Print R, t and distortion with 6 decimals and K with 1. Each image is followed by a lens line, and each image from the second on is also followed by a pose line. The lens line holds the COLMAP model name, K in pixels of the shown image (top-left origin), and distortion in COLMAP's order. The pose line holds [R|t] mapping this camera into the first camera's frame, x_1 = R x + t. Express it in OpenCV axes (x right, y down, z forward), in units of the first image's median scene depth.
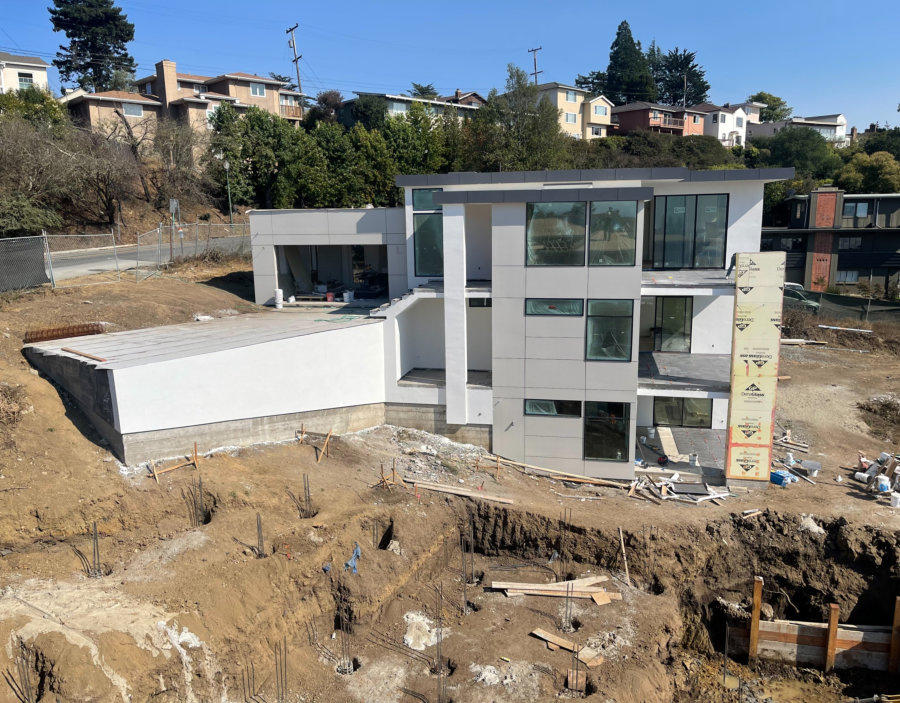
lens RADIAL K [[706.9, 0, 450.0], [0, 706.9, 351.5], [0, 0, 1]] dist [0.039221, -0.055361]
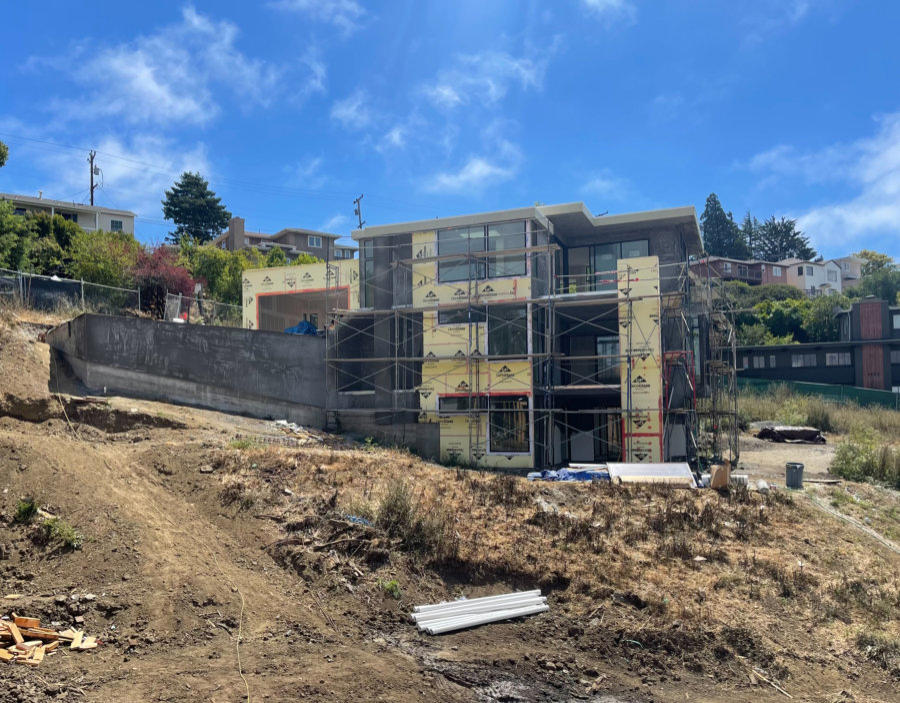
lens RADIAL K [[706.9, 0, 450.0], [0, 706.9, 351.5], [0, 0, 1]] dist [0.039221, -0.055361]
pose [[0.993394, 0.001197, -0.114751, 0.257272], [-0.031553, 0.964255, -0.263092, 0.300289], [0.110335, 0.264975, 0.957922, -0.086190]]
